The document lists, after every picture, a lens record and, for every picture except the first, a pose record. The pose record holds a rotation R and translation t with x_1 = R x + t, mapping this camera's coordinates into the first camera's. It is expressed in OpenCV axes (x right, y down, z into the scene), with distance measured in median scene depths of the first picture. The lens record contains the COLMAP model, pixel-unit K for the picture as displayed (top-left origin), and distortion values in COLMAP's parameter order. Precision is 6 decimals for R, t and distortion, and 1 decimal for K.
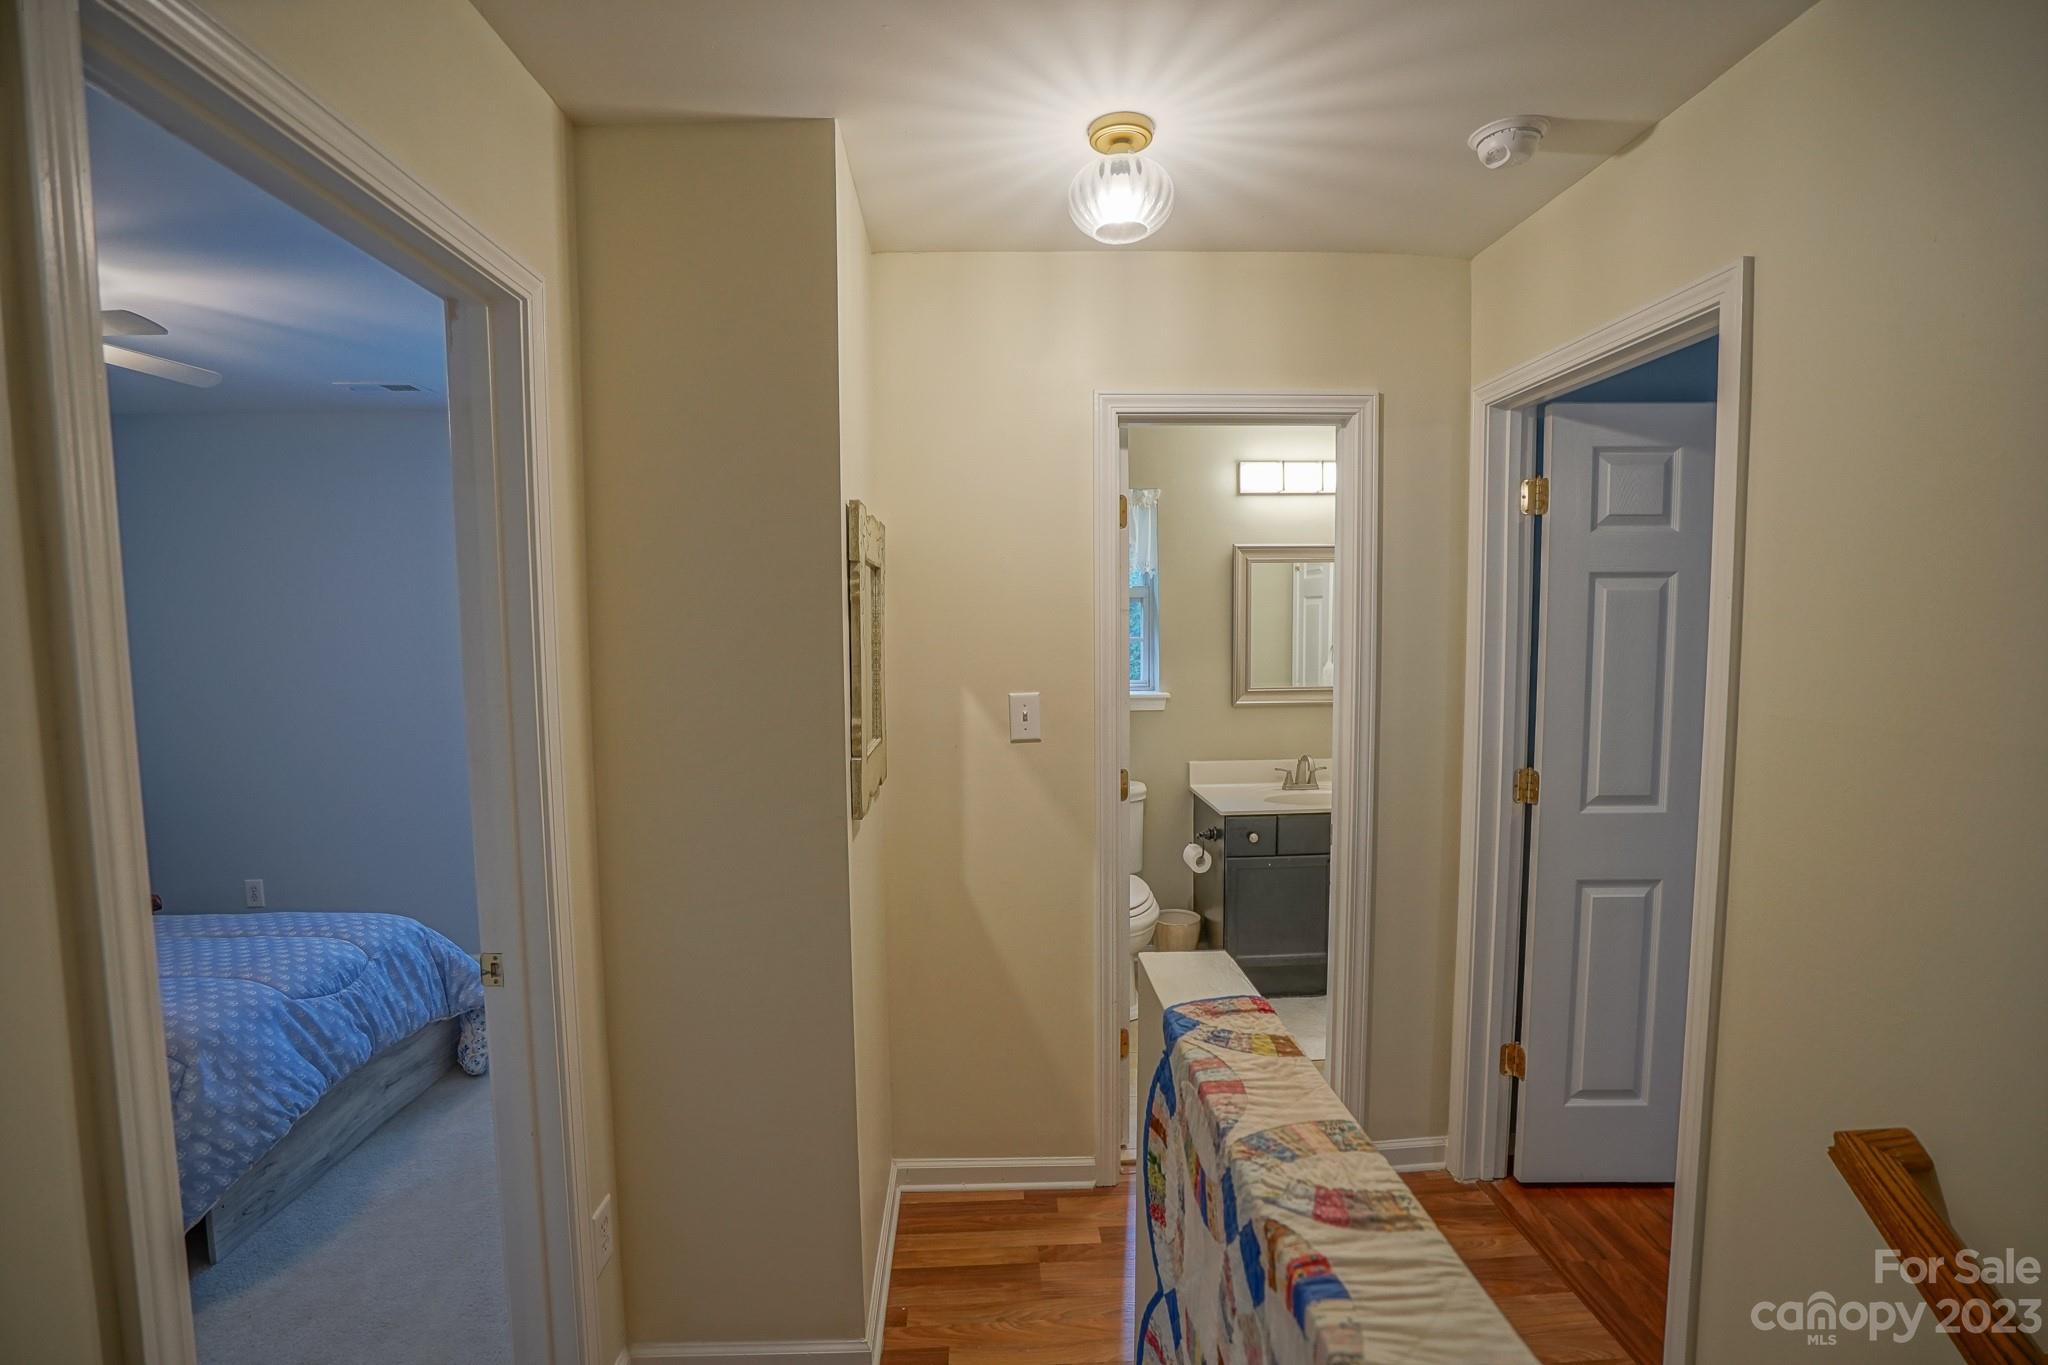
lens RADIAL K [[952.2, 0, 1015.4], [0, 952.2, 691.1], [0, 0, 1]] dist [-0.063338, 0.026774]
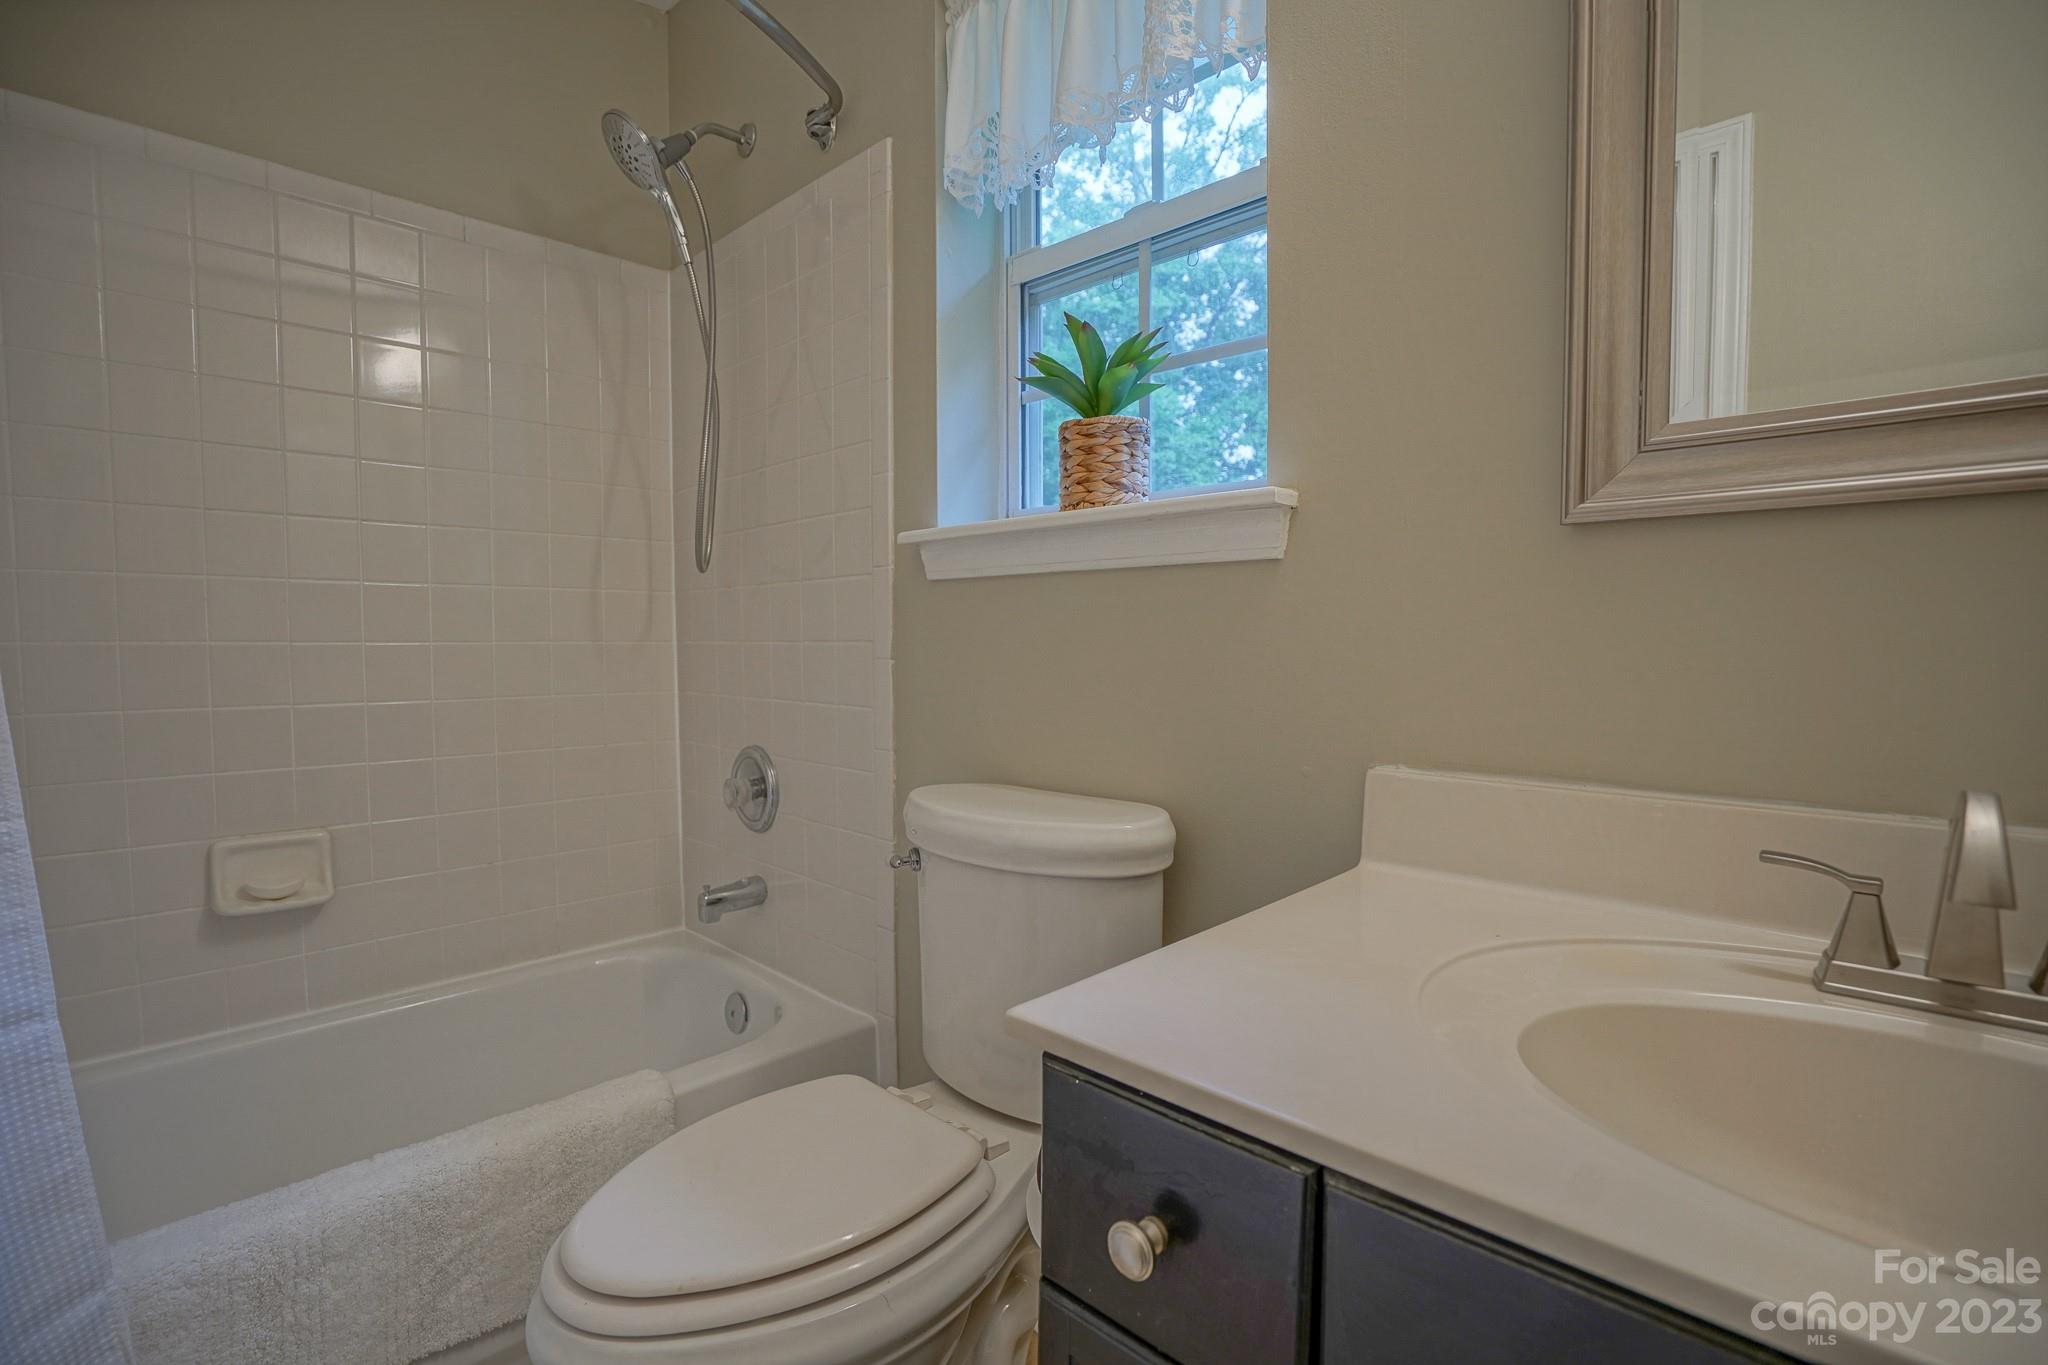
lens RADIAL K [[952.2, 0, 1015.4], [0, 952.2, 691.1], [0, 0, 1]] dist [-0.063338, 0.026774]
pose [[0.678556, 0.049632, -0.732870, 0.303718], [-0.063801, 0.997926, 0.008509, 0.059962], [0.731773, 0.040984, 0.680315, 0.781210]]
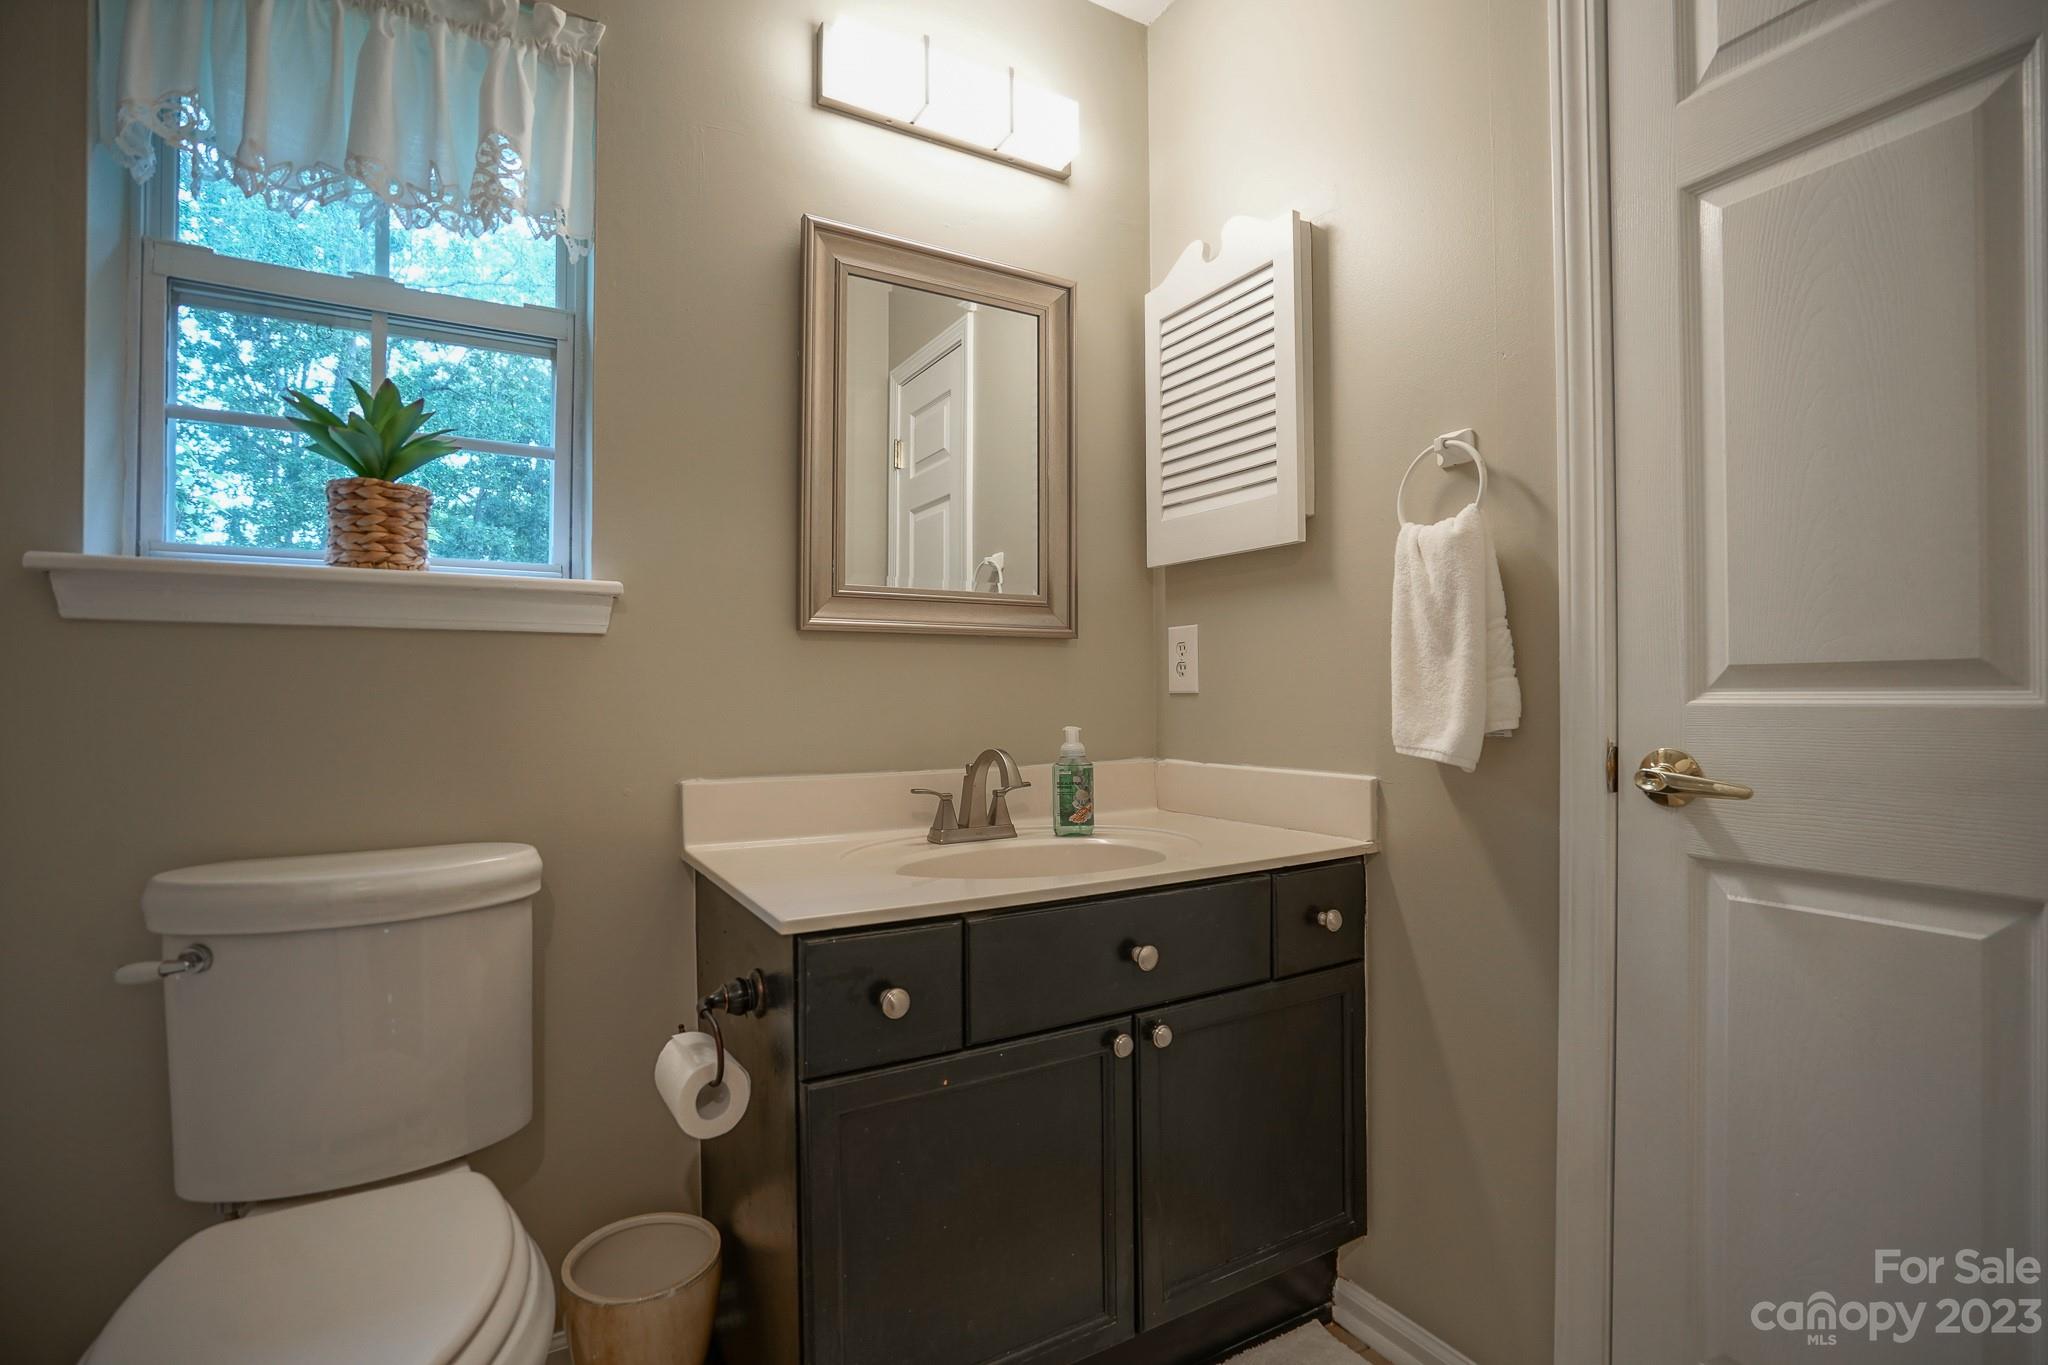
lens RADIAL K [[952.2, 0, 1015.4], [0, 952.2, 691.1], [0, 0, 1]] dist [-0.063338, 0.026774]
pose [[0.885700, 0.011093, 0.464125, 0.130436], [0.027085, 0.996777, -0.075511, 0.072367], [-0.463467, 0.079451, 0.882545, 0.634438]]
